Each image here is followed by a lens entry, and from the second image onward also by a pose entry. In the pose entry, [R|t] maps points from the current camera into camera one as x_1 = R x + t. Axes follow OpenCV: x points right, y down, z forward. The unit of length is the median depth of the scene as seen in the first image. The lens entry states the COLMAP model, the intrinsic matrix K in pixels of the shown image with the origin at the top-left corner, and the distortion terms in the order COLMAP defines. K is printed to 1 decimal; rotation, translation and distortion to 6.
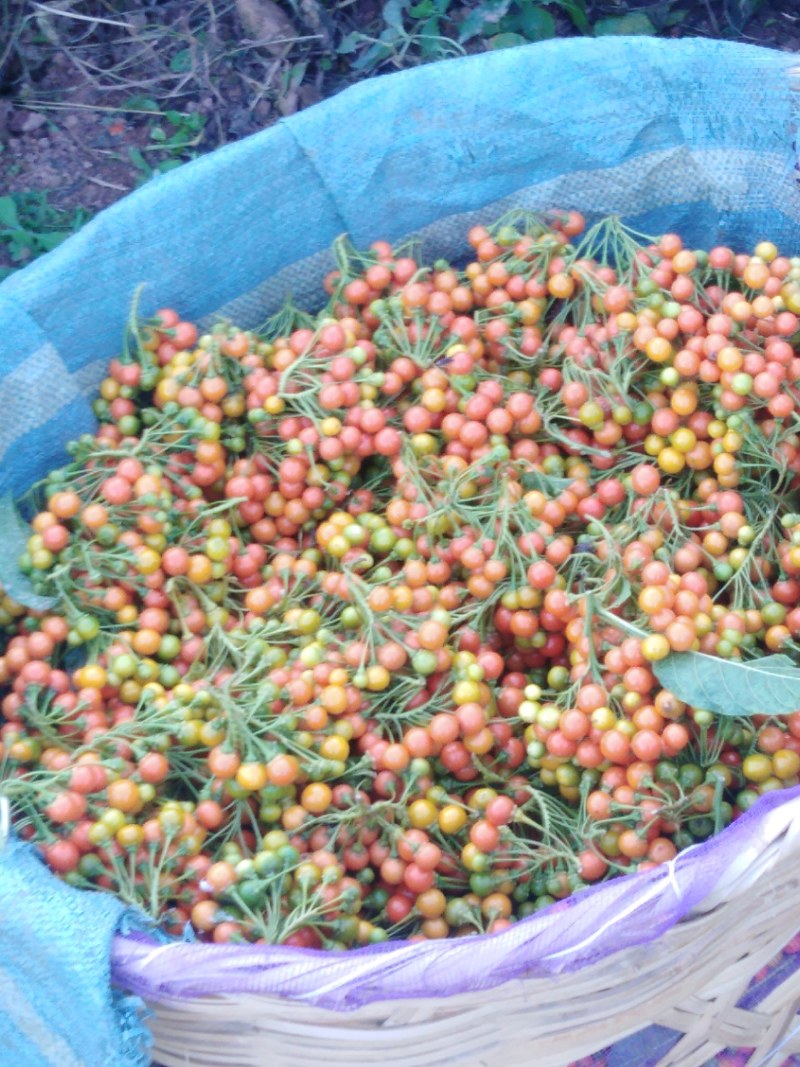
lens RADIAL K [[2623.4, 0, 400.0], [0, 2623.4, 533.5], [0, 0, 1]] dist [0.114906, -0.116710]
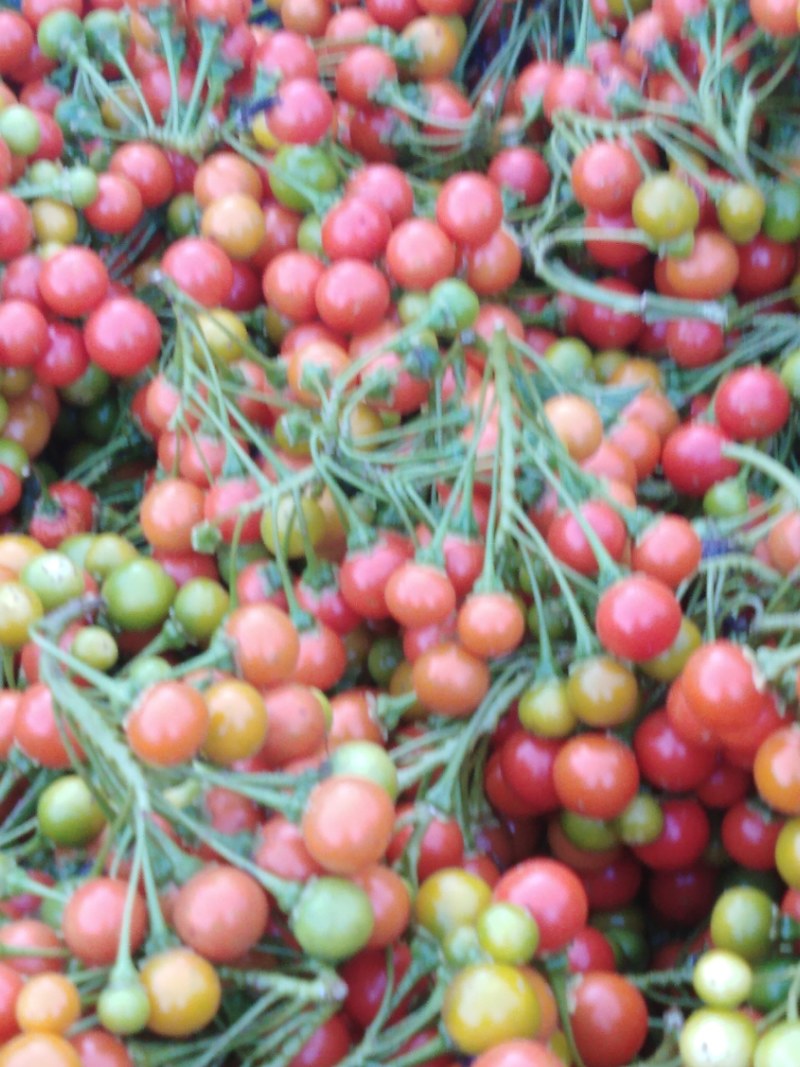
lens RADIAL K [[2623.4, 0, 400.0], [0, 2623.4, 533.5], [0, 0, 1]] dist [0.114906, -0.116710]
pose [[0.987385, -0.091887, 0.128946, -0.016959], [0.105731, 0.988838, -0.104978, 0.036381], [-0.117860, 0.117287, 0.986079, 0.671113]]
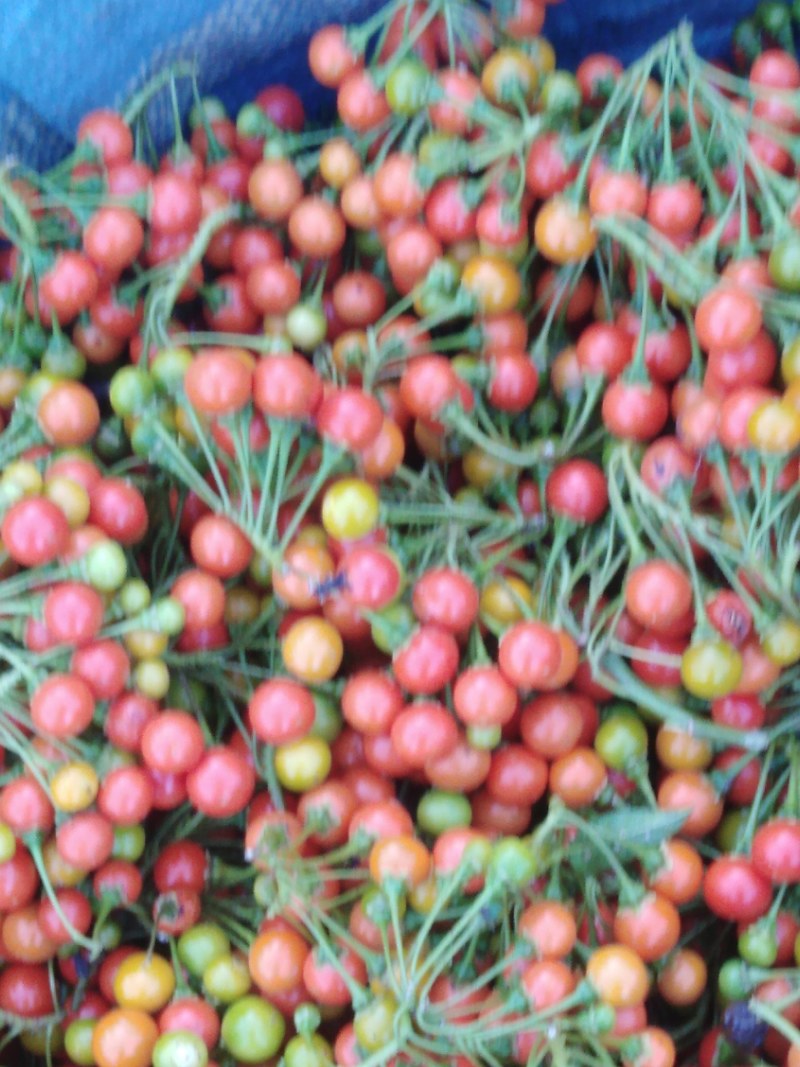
lens RADIAL K [[2623.4, 0, 400.0], [0, 2623.4, 533.5], [0, 0, 1]] dist [0.114906, -0.116710]
pose [[0.986171, -0.164379, 0.021115, 0.021937], [0.140359, 0.896144, 0.420982, -0.249334], [-0.088122, -0.412196, 0.906823, 0.678114]]
